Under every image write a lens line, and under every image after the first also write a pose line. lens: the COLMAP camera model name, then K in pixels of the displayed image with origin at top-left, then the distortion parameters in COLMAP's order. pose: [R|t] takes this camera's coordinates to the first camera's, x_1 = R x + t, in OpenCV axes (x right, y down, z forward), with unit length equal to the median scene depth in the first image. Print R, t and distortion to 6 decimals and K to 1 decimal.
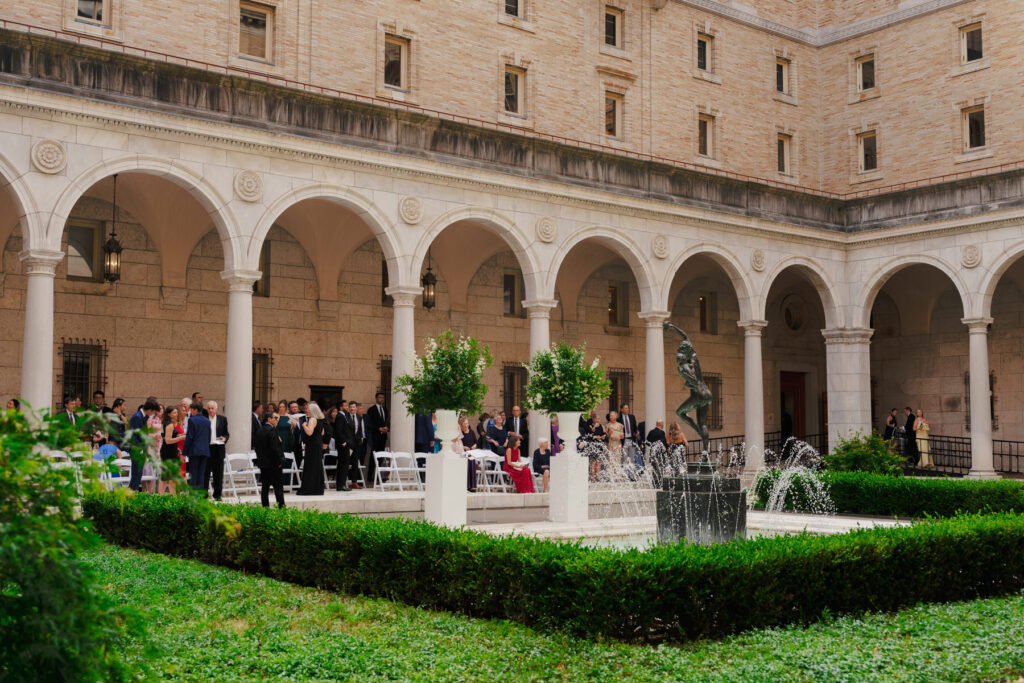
lens RADIAL K [[1182.1, 0, 492.9], [0, 1182.1, 340.7], [0, 0, 1]] dist [0.015095, 0.000000]
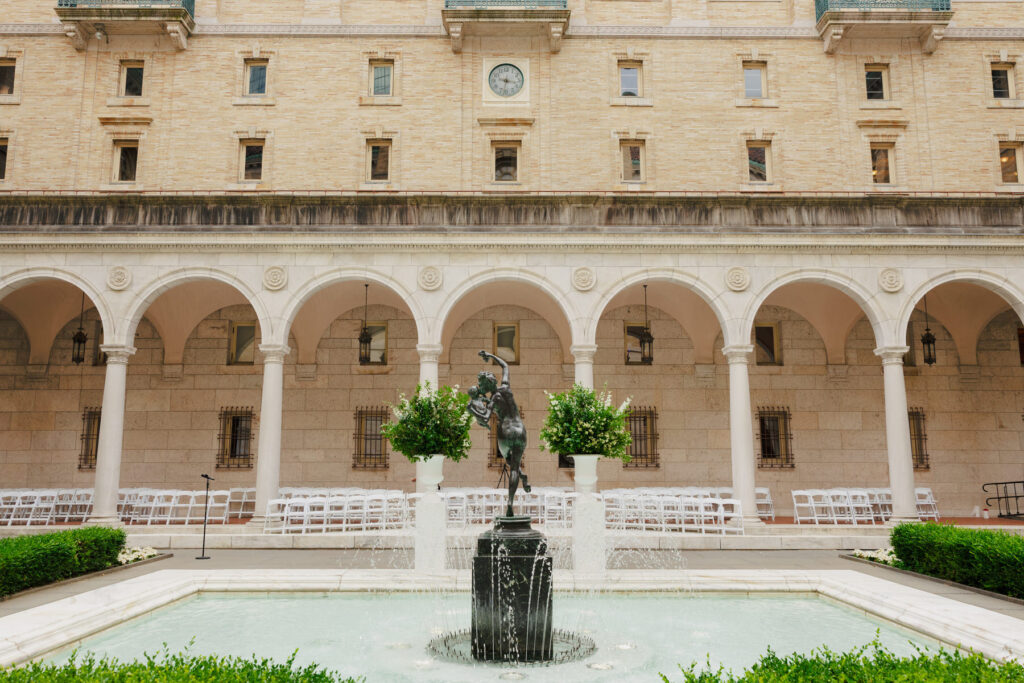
lens RADIAL K [[784.7, 0, 505.7], [0, 784.7, 341.7], [0, 0, 1]] dist [-0.010281, 0.022715]
pose [[0.796278, -0.100500, -0.596524, 0.293574], [0.052978, 0.993900, -0.096730, 0.017808], [0.602607, 0.045421, 0.796745, 0.325341]]
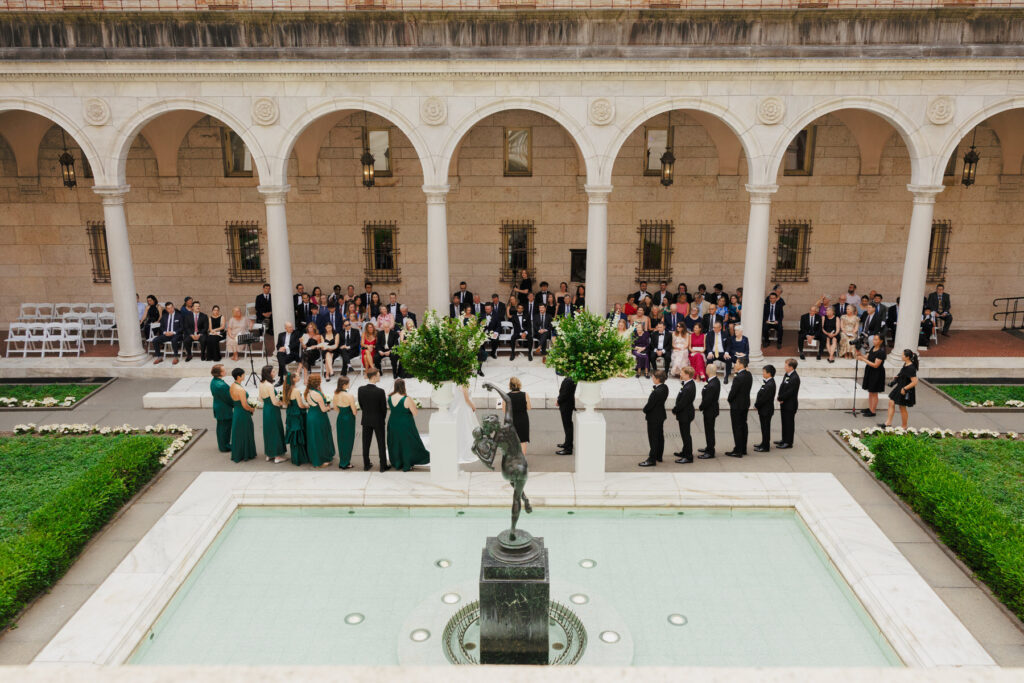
lens RADIAL K [[813.9, 0, 511.8], [0, 813.9, 336.3], [0, 0, 1]] dist [-0.001425, 0.006226]
pose [[0.787134, 0.150861, -0.598048, 0.304077], [0.057294, 0.947549, 0.314433, -0.141137], [0.614115, -0.281766, 0.737205, 0.336648]]
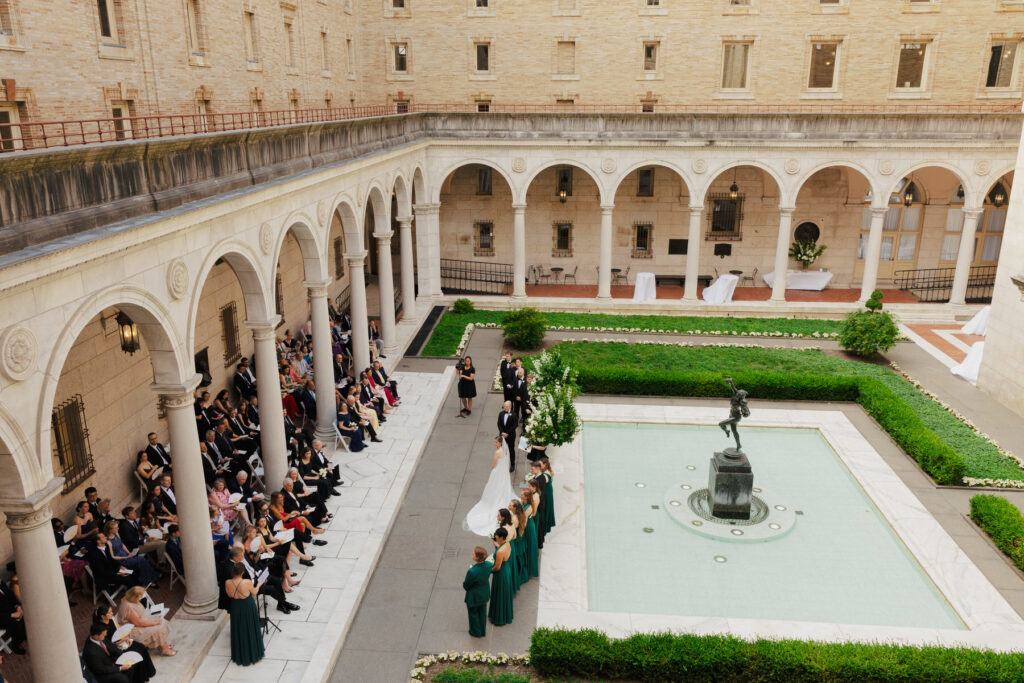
lens RADIAL K [[813.9, 0, 504.0], [0, 813.9, 337.2], [0, 0, 1]] dist [-0.001425, 0.006226]
pose [[0.666287, -0.218535, 0.712955, -0.497677], [-0.055883, 0.938772, 0.339977, -0.255070], [-0.743599, -0.266364, 0.613279, 0.325757]]
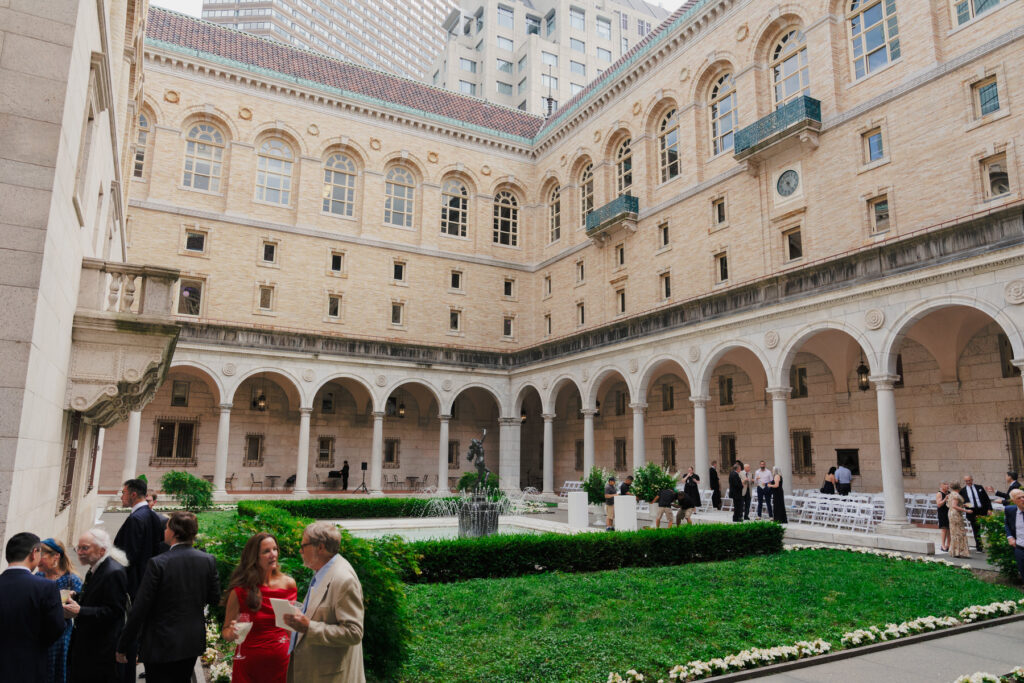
lens RADIAL K [[673.1, 0, 525.1], [0, 673.1, 341.6], [0, 0, 1]] dist [-0.008717, 0.006634]
pose [[-0.149383, -0.181464, -0.971985, 0.792965], [0.069146, 0.978692, -0.193343, 0.041164], [0.986359, -0.096091, -0.133652, 0.734128]]
